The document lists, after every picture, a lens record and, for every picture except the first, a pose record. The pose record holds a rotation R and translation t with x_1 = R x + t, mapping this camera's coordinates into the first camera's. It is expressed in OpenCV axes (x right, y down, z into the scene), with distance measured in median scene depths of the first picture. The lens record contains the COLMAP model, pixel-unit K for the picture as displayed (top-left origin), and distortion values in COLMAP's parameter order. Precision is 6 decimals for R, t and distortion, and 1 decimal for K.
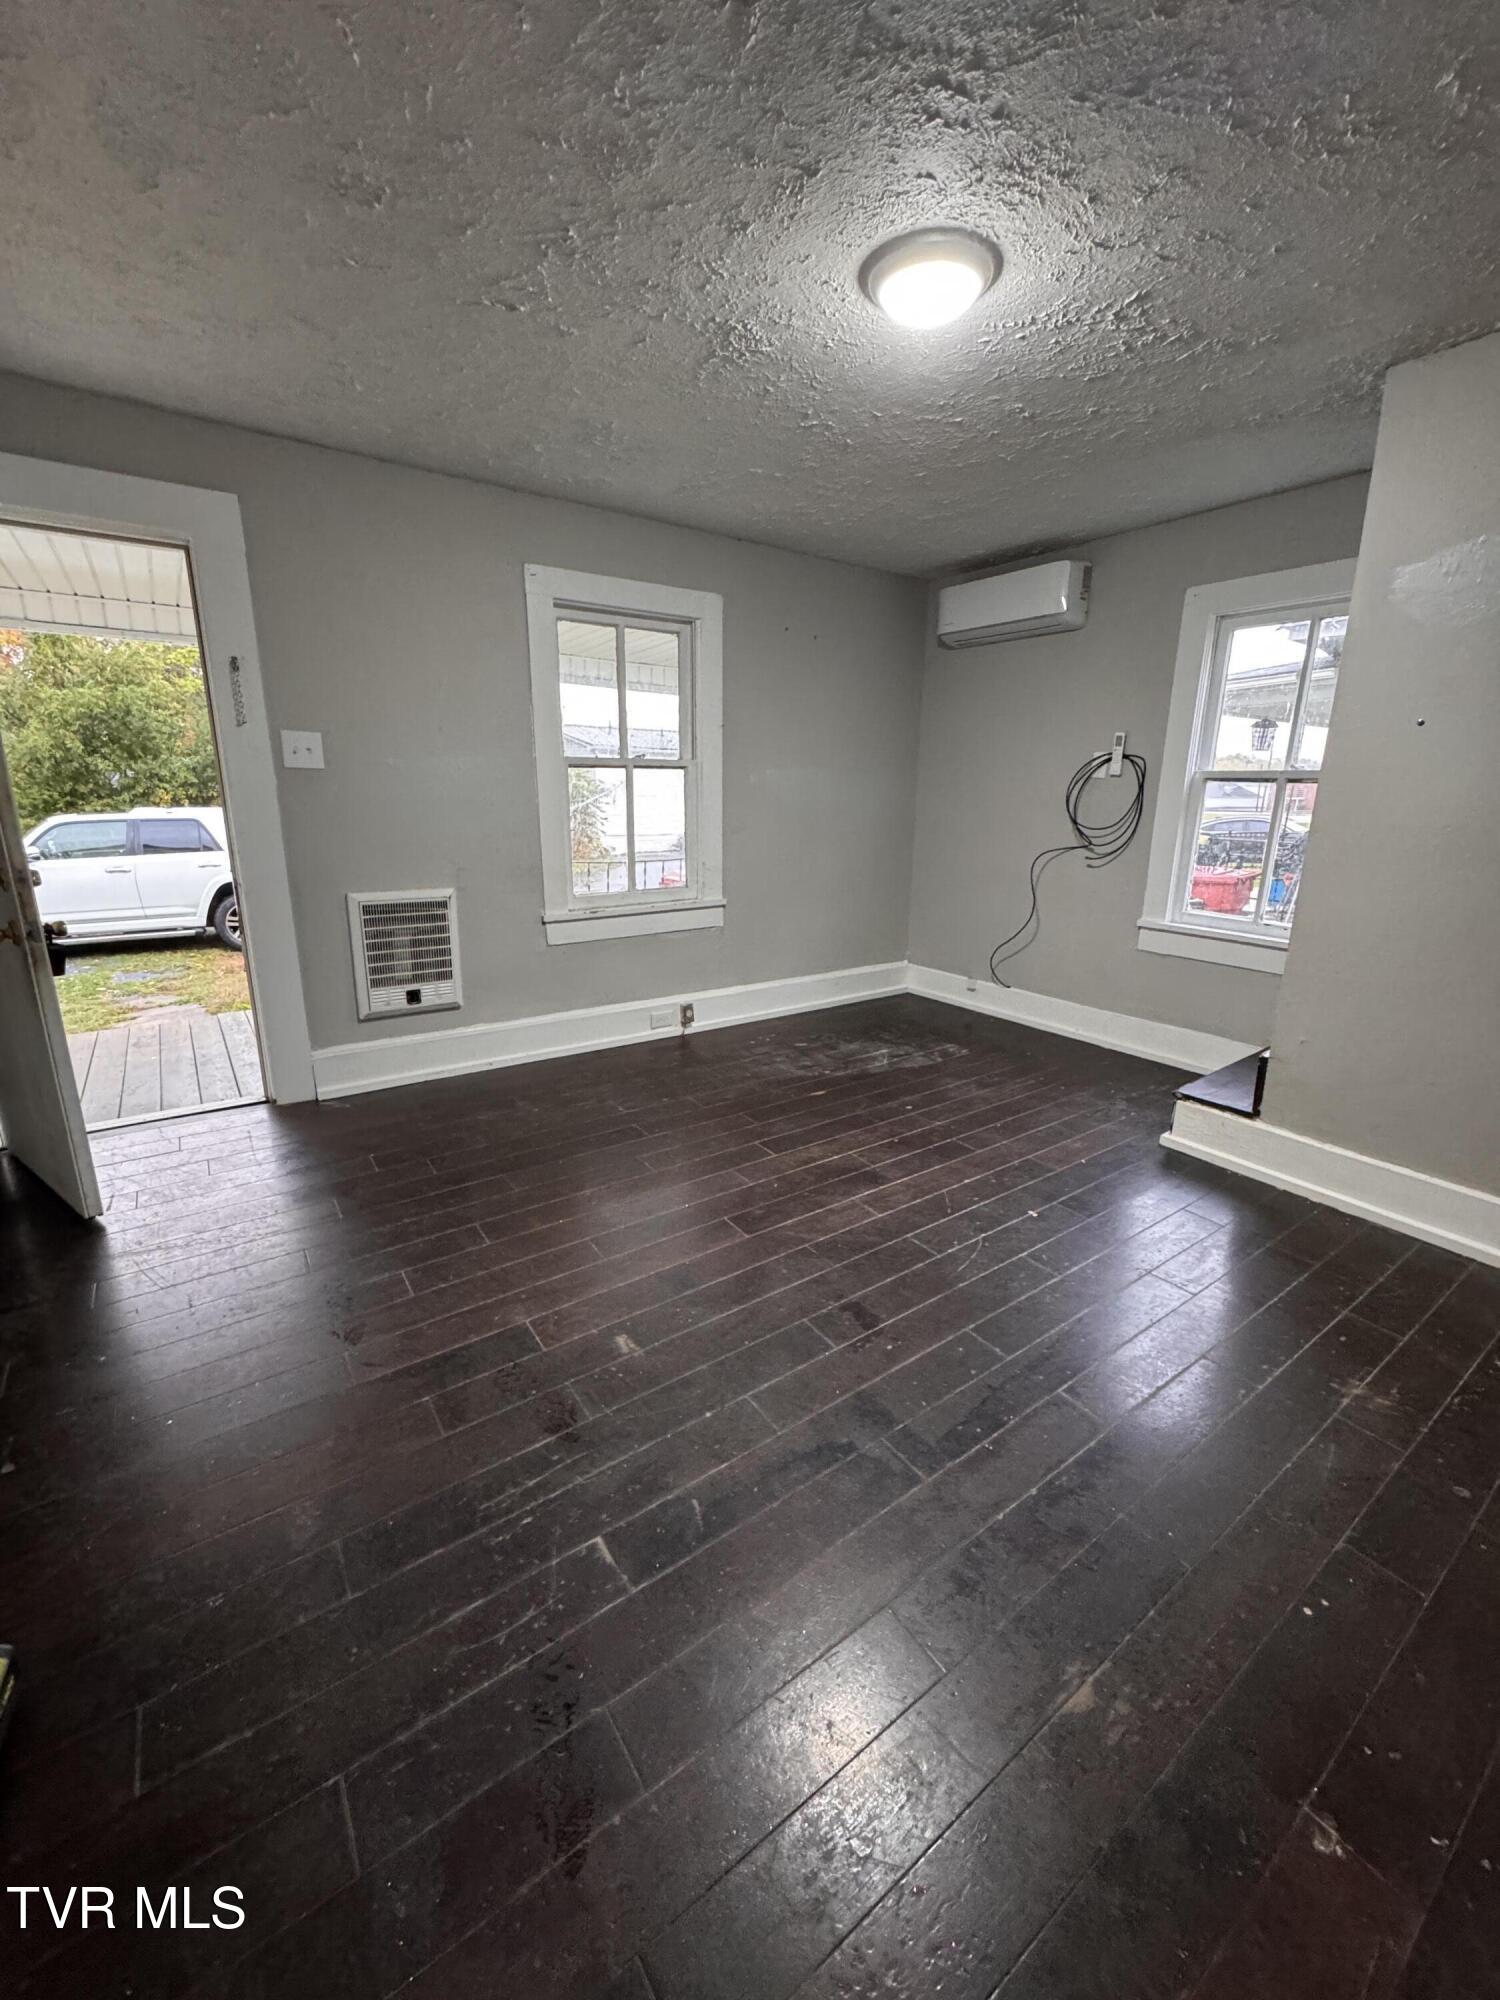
lens RADIAL K [[789.0, 0, 752.2], [0, 789.0, 998.4], [0, 0, 1]] dist [-0.001180, -0.000093]
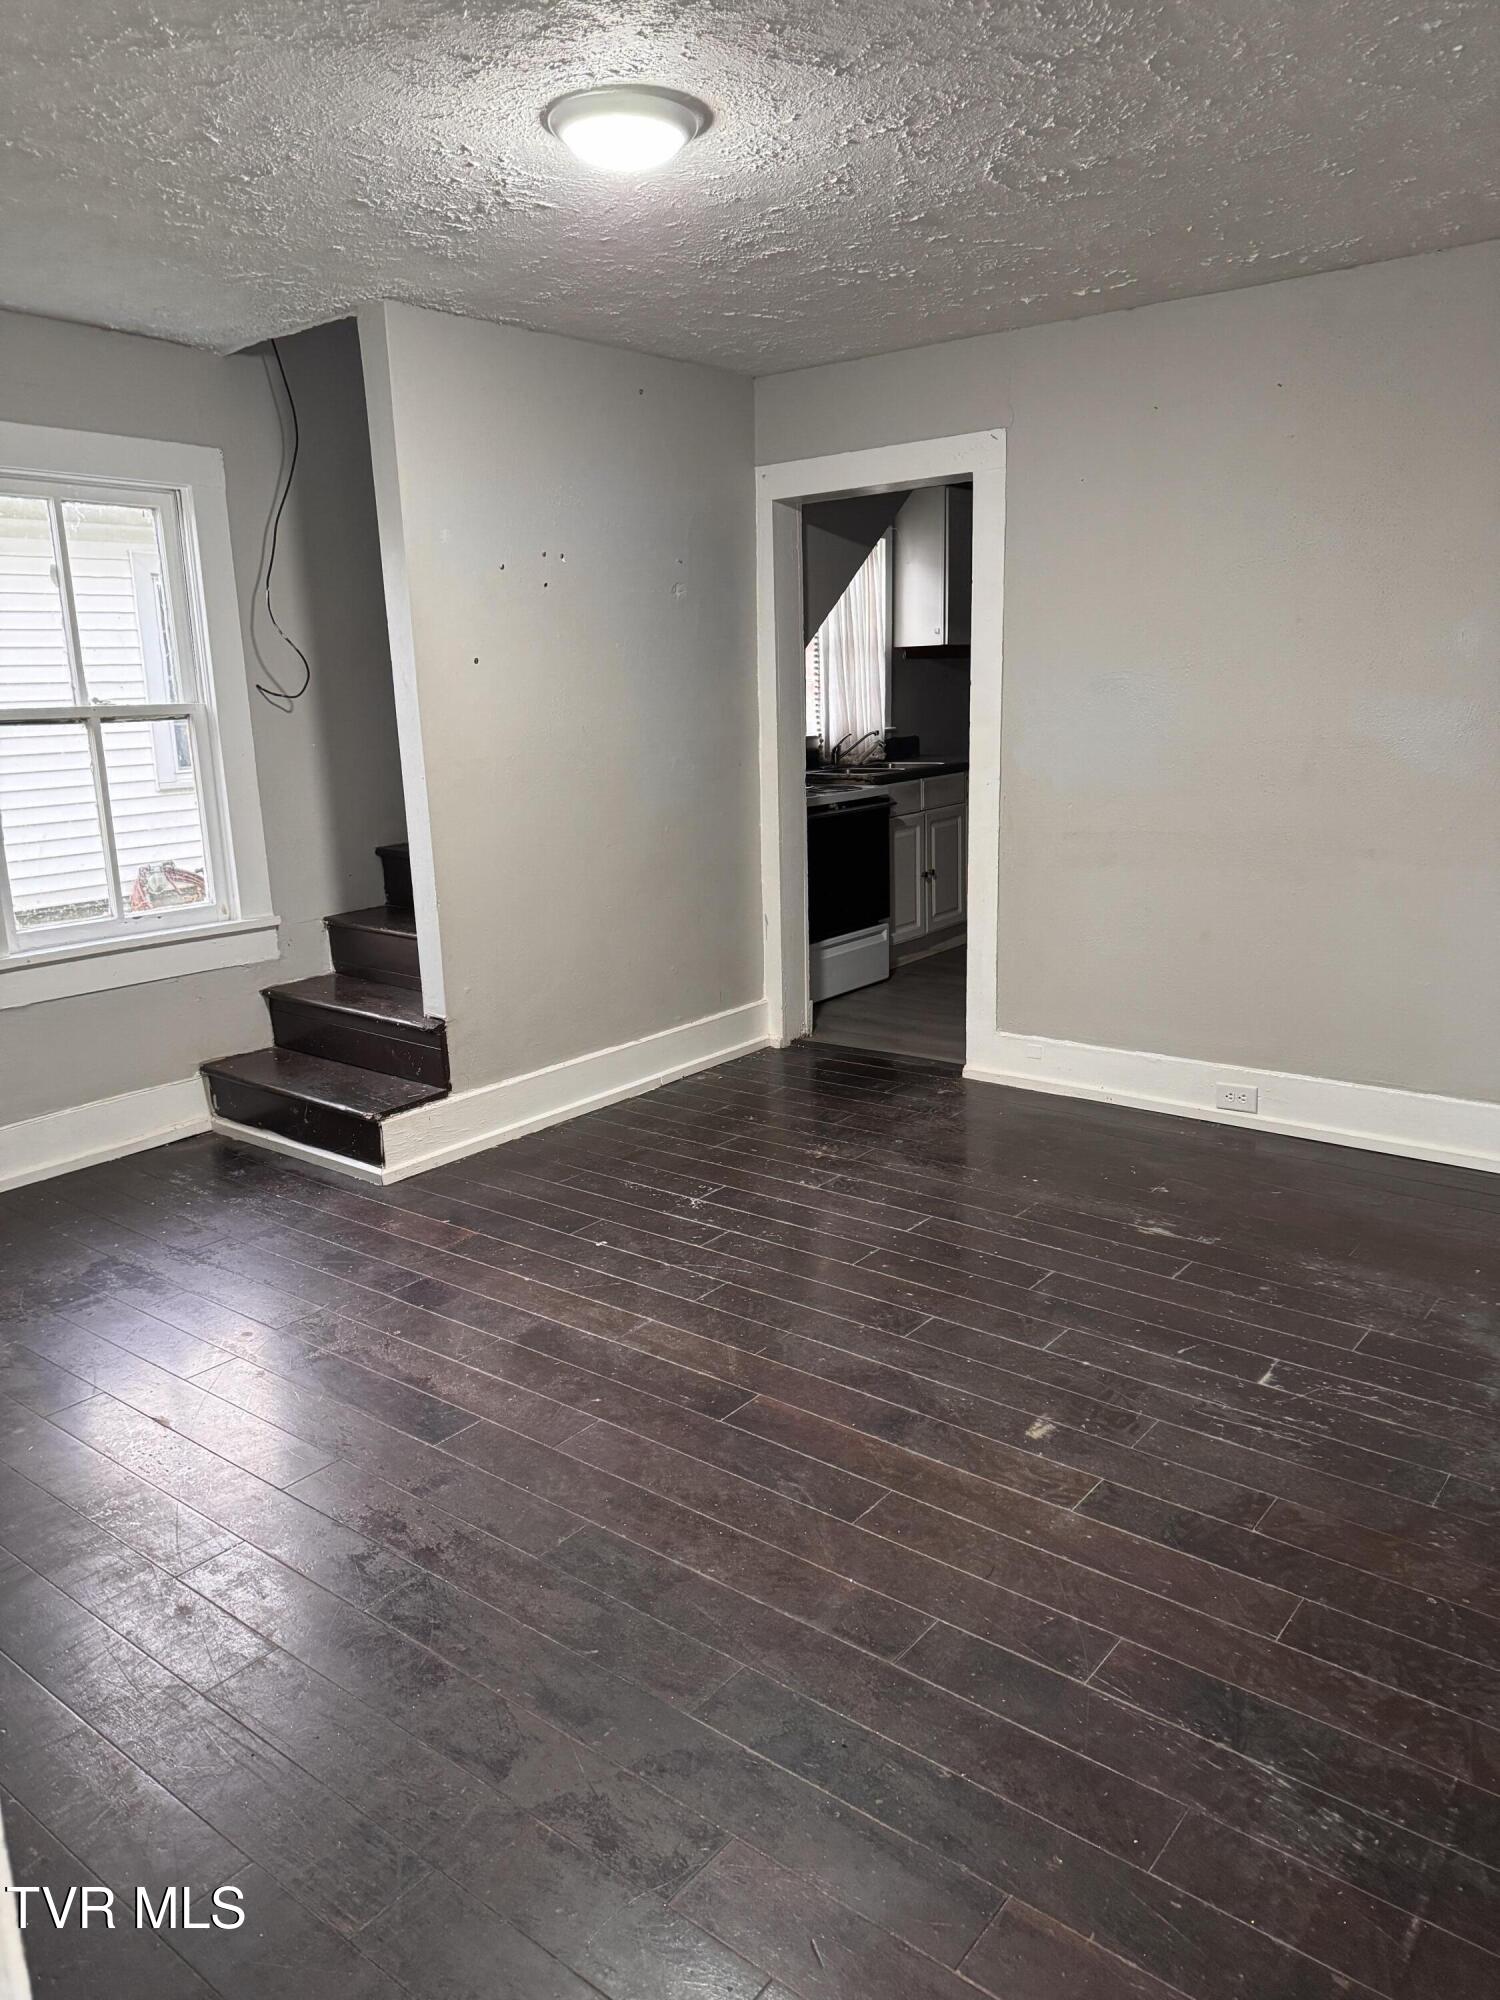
lens RADIAL K [[1412.8, 0, 751.1], [0, 1412.8, 998.9], [0, 0, 1]] dist [0.012841, -0.011831]
pose [[-0.284920, -0.207105, 0.935910, -1.075180], [0.275861, 0.917357, 0.286980, -0.359310], [-0.917998, 0.339948, -0.204241, 1.157129]]
